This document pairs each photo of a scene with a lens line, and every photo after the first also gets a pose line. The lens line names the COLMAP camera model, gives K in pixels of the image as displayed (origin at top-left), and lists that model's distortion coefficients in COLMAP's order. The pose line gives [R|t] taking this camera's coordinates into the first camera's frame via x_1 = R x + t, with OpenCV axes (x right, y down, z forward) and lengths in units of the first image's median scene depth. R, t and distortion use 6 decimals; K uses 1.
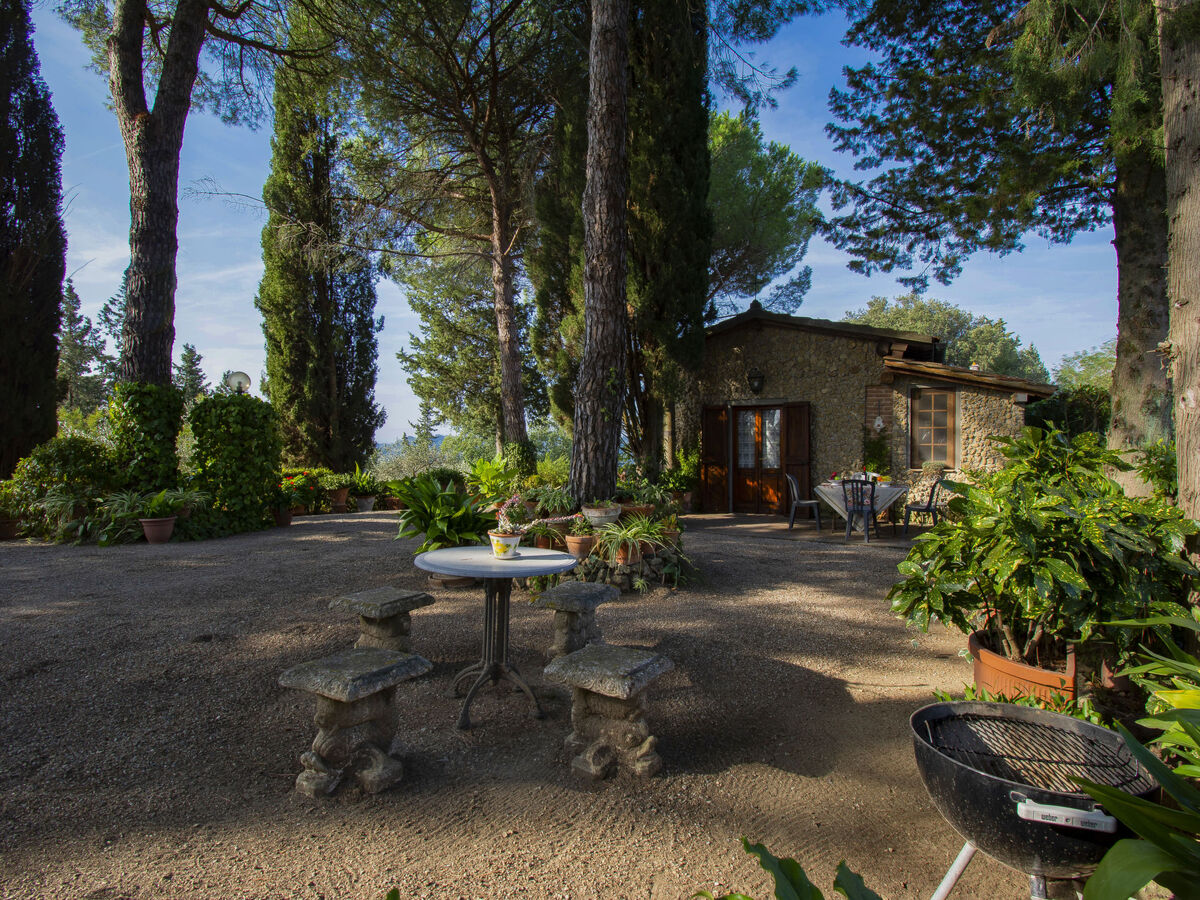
lens RADIAL K [[609.6, 0, 600.4], [0, 609.6, 445.7], [0, 0, 1]] dist [0.009125, -0.000034]
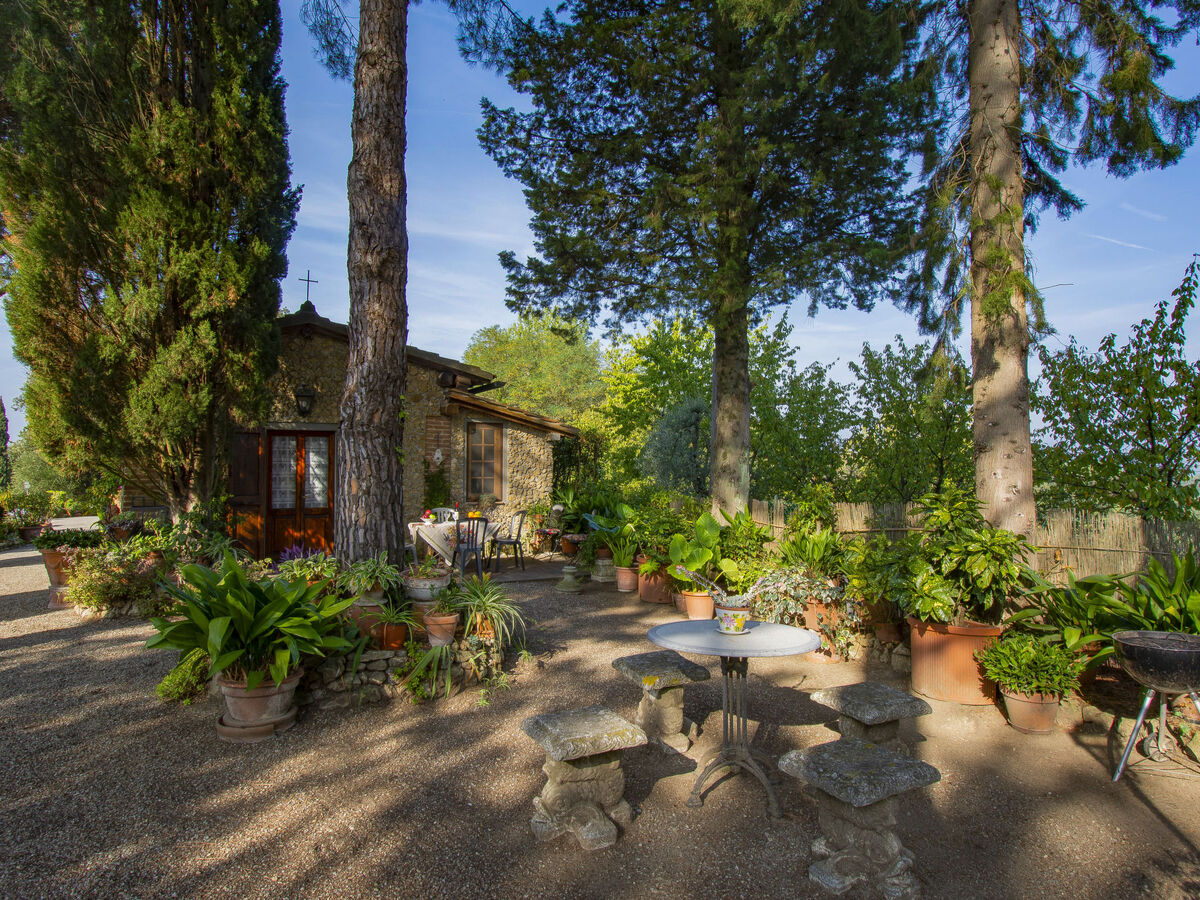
lens RADIAL K [[733.1, 0, 603.7], [0, 733.1, 445.6], [0, 0, 1]] dist [-0.000319, -0.015096]
pose [[0.547929, 0.022799, 0.836214, -0.335740], [0.000009, 0.999628, -0.027260, -0.019663], [-0.836525, 0.014944, 0.547725, 0.136279]]
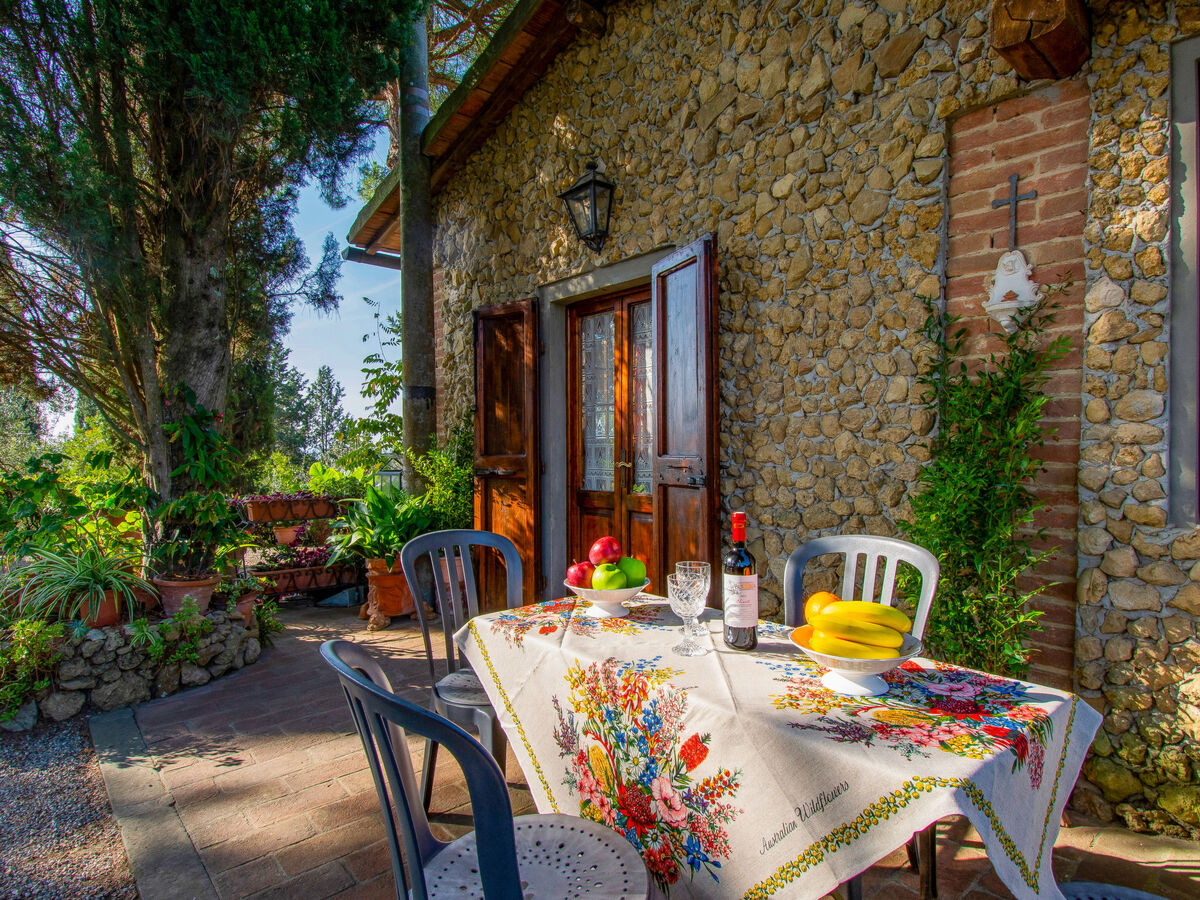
lens RADIAL K [[682.1, 0, 595.4], [0, 682.1, 450.7], [0, 0, 1]] dist [0.015547, -0.008647]
pose [[0.938656, -0.001285, -0.344853, 0.370477], [0.000466, 0.999997, -0.002458, 0.015869], [0.344855, 0.002146, 0.938654, 0.678645]]
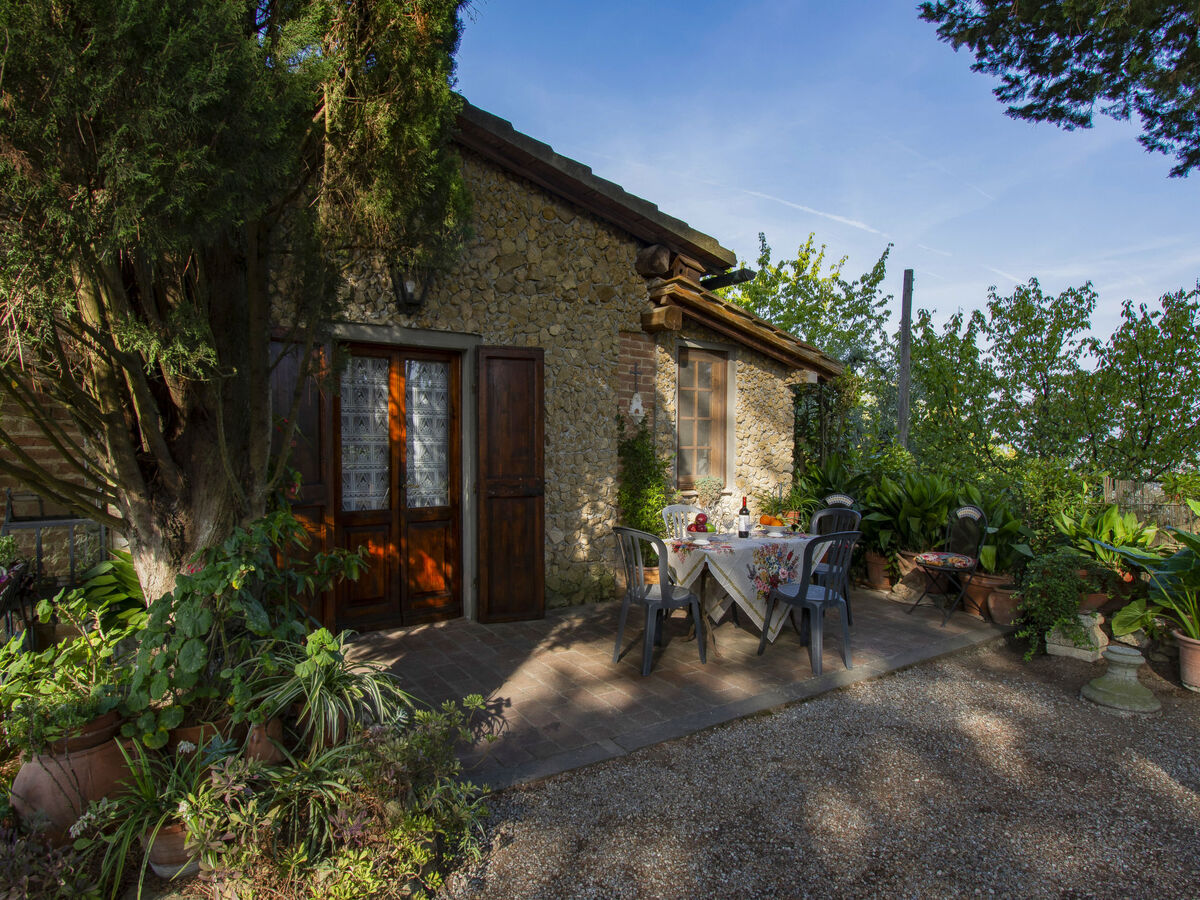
lens RADIAL K [[682.1, 0, 593.2], [0, 682.1, 463.0], [0, 0, 1]] dist [0.015547, -0.008647]
pose [[0.452673, -0.024806, 0.891332, -0.070141], [-0.000418, 0.999607, 0.028031, -0.004778], [-0.891677, -0.013061, 0.452485, 0.704428]]
